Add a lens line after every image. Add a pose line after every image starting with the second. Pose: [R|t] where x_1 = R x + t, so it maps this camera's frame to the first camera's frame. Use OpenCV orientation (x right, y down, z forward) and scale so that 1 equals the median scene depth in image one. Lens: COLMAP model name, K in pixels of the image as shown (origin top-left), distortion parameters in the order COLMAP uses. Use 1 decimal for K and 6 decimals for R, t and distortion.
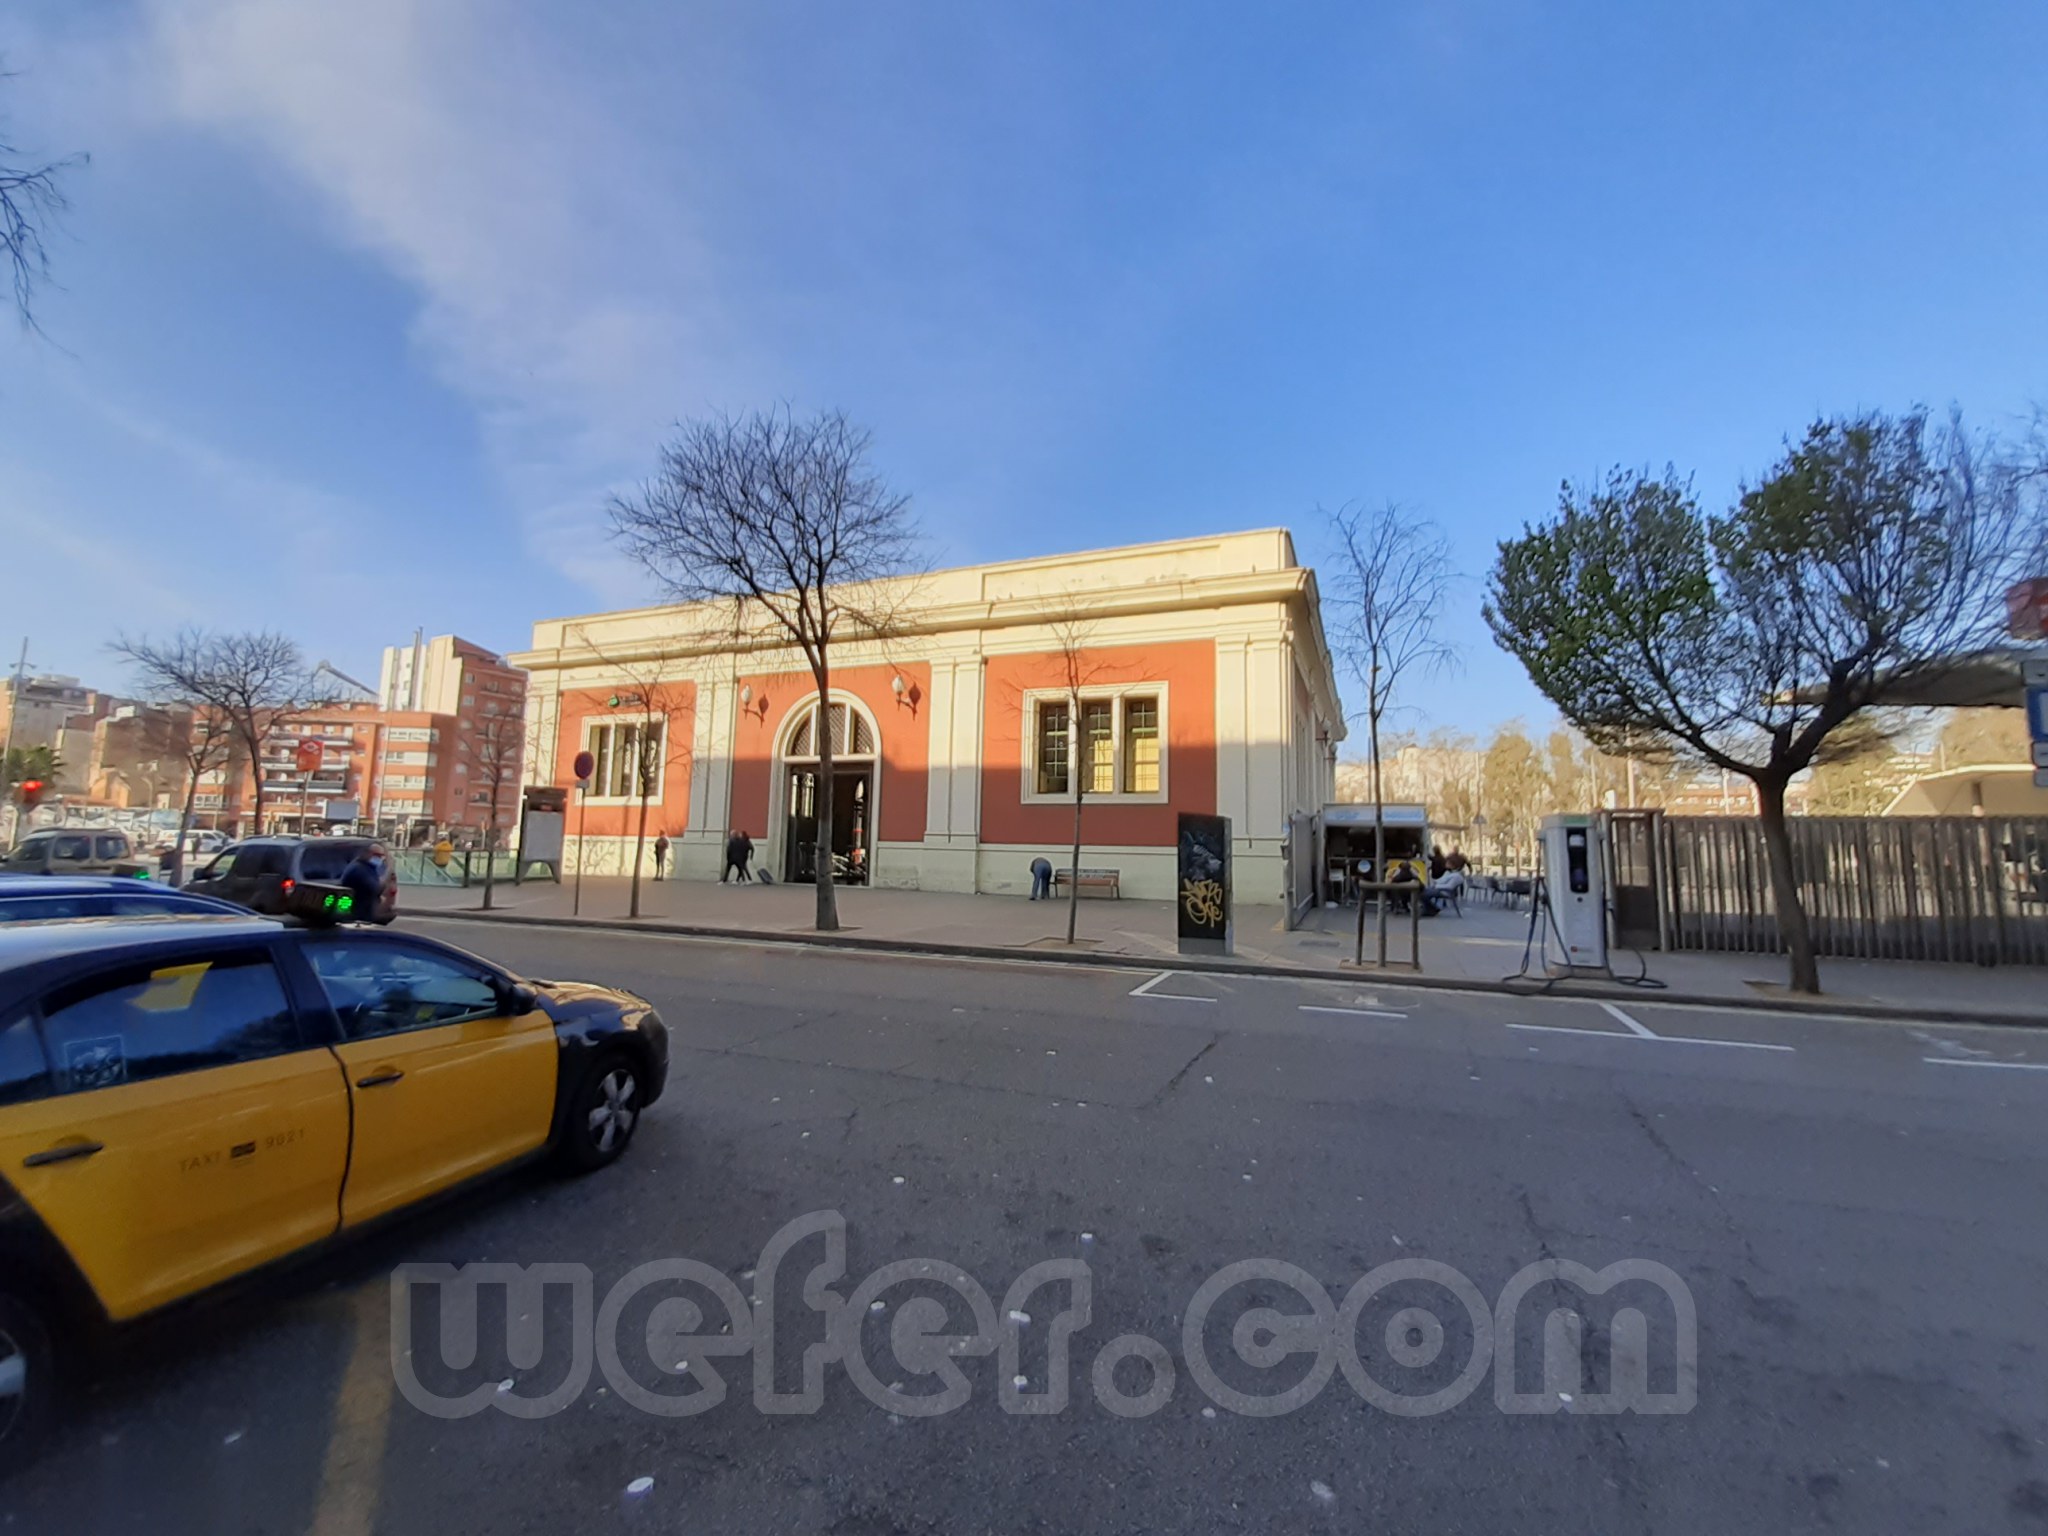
lens RADIAL K [[824.2, 0, 1027.6], [0, 824.2, 755.8], [0, 0, 1]] dist [-0.008440, -0.001199]
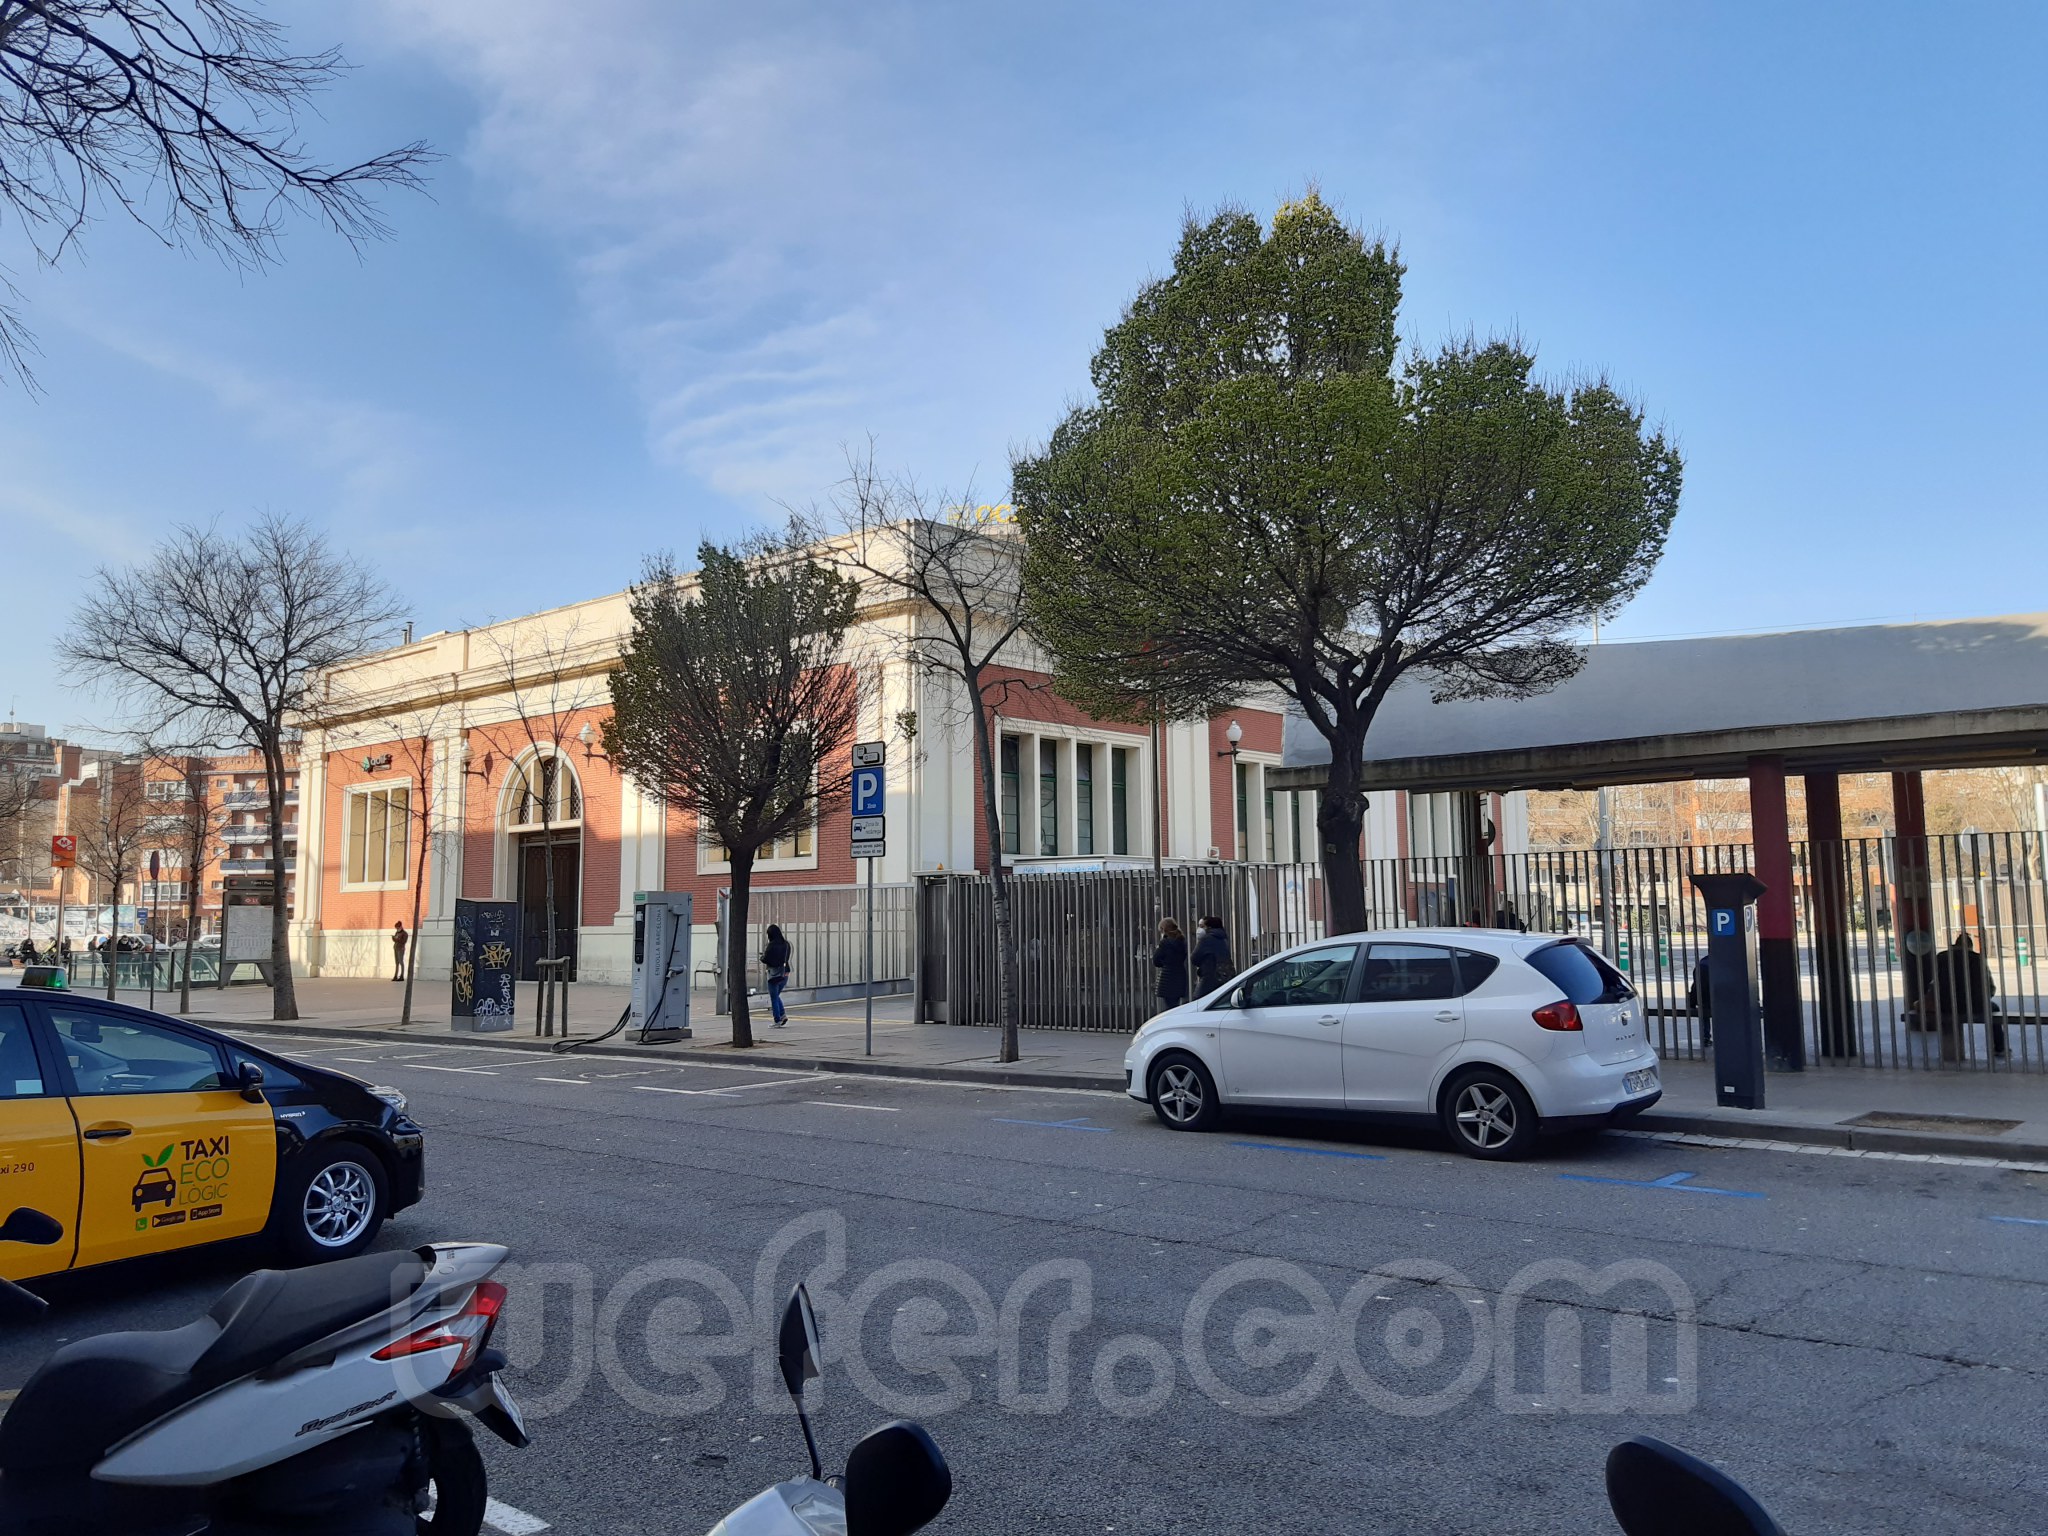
lens RADIAL K [[1579.8, 0, 1026.2], [0, 1579.8, 770.3], [0, 0, 1]] dist [0.093293, -0.164569]
pose [[0.942905, -0.060384, -0.327543, 0.815031], [0.064751, 0.997898, 0.002432, -0.027856], [0.326708, -0.023502, 0.944833, -0.363785]]
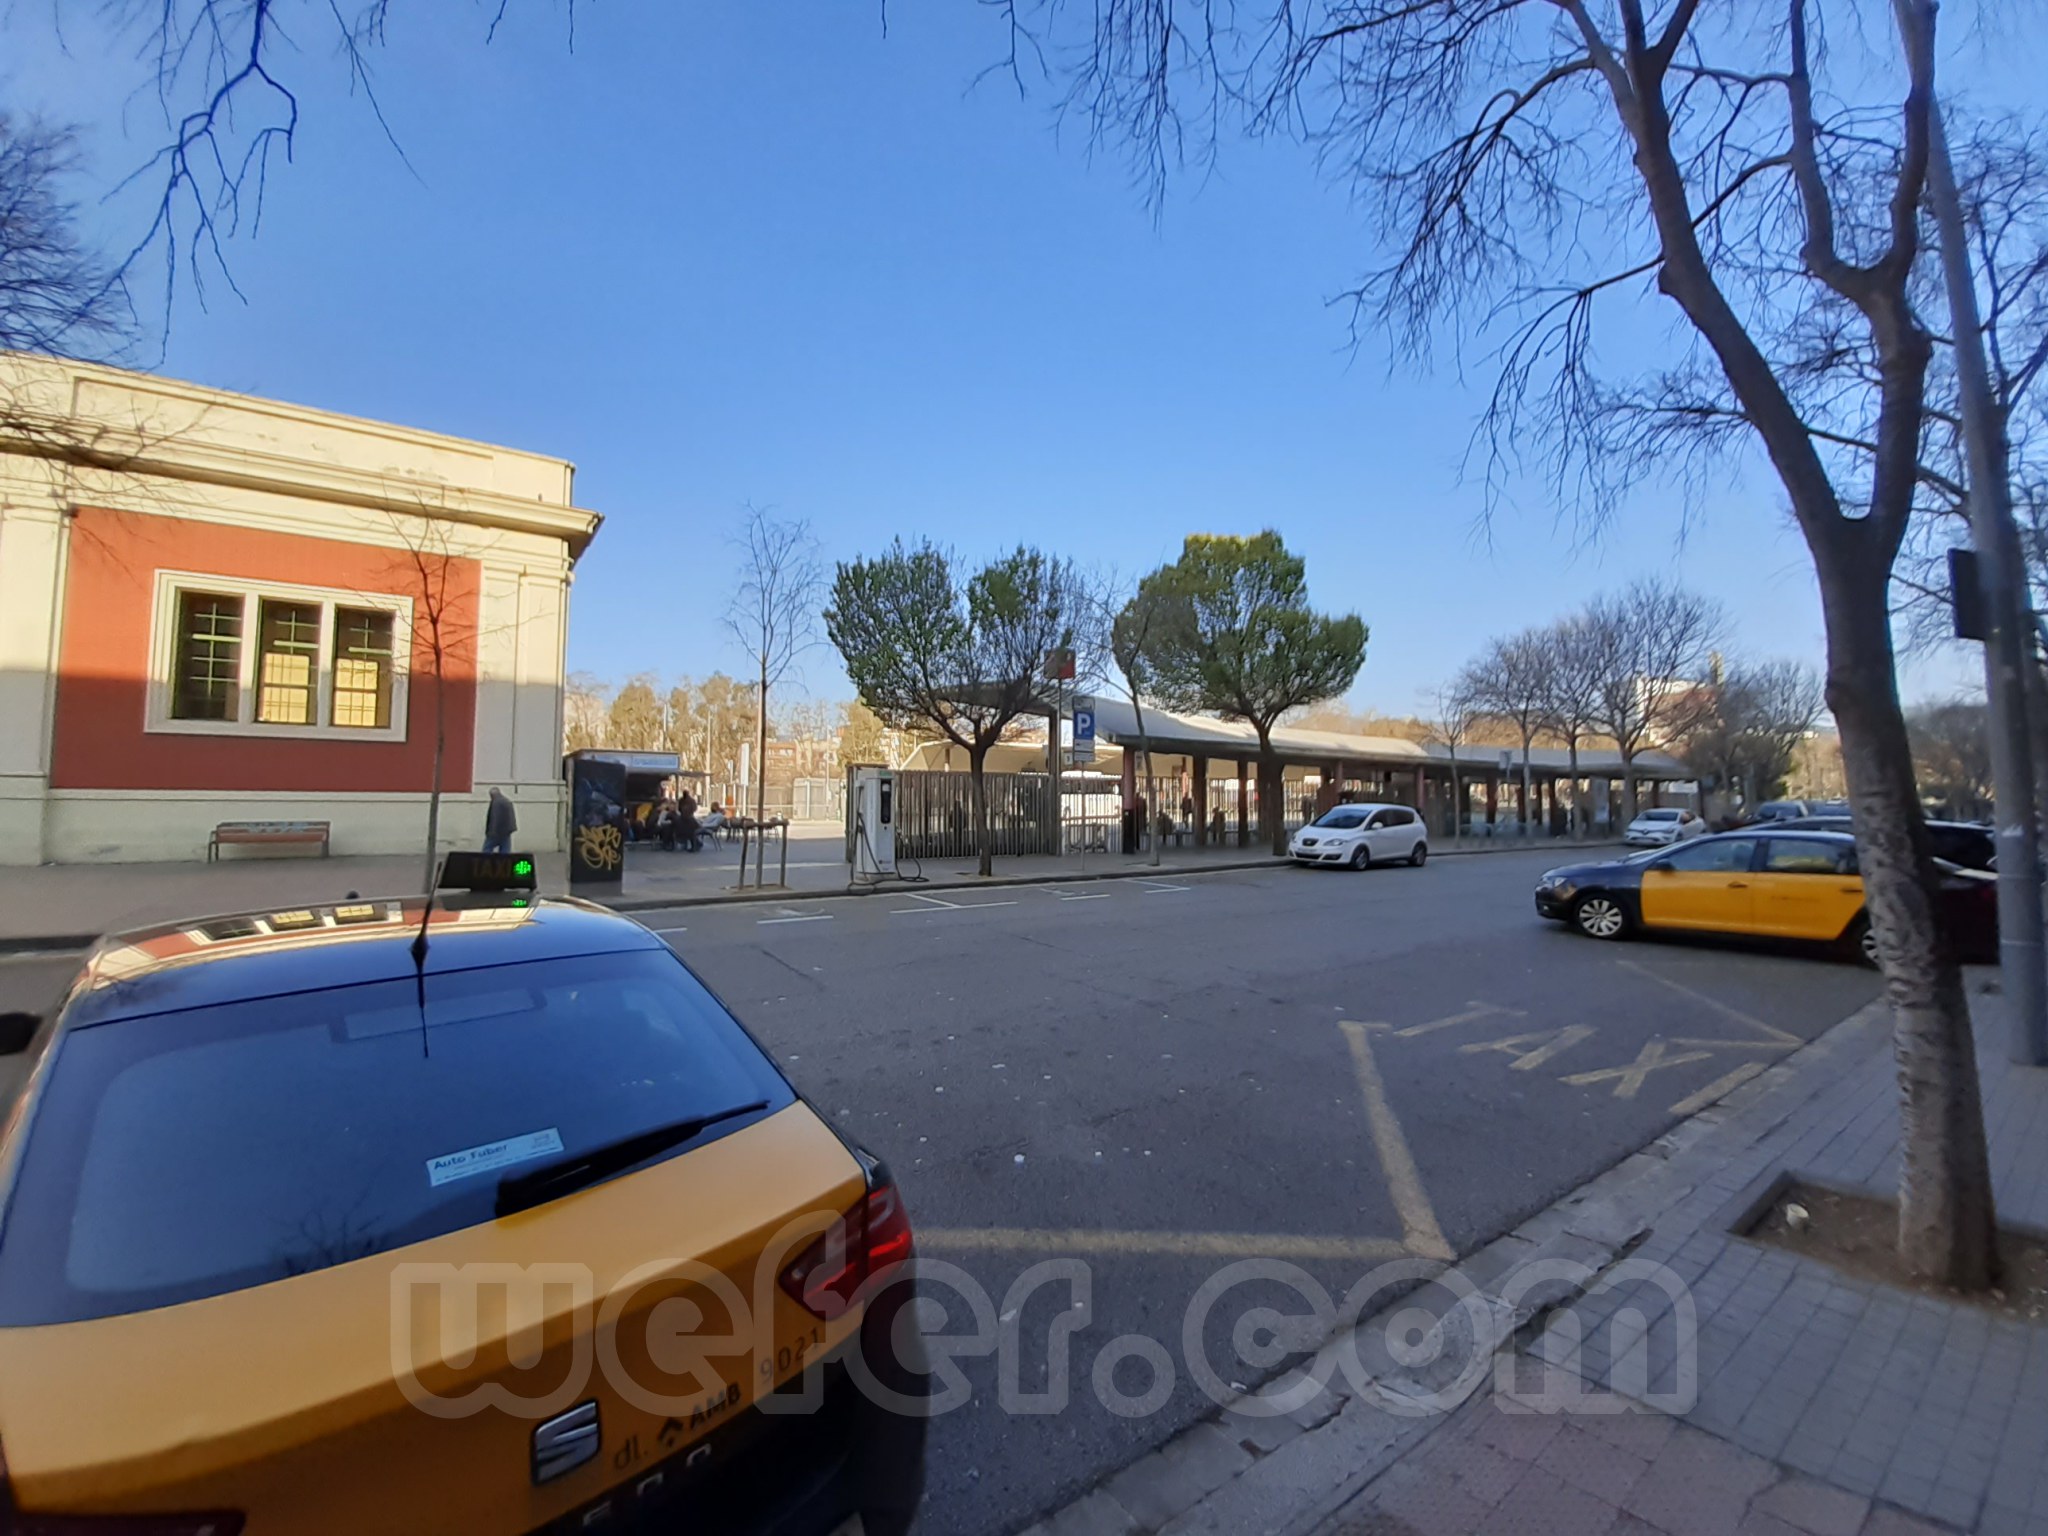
lens RADIAL K [[824.2, 0, 1014.6], [0, 824.2, 757.4], [0, 0, 1]] dist [-0.008440, -0.001199]
pose [[0.542364, 0.029890, 0.839612, -0.189469], [-0.089941, 0.995689, 0.022653, -0.001759], [-0.835316, -0.087802, 0.542714, 0.010191]]
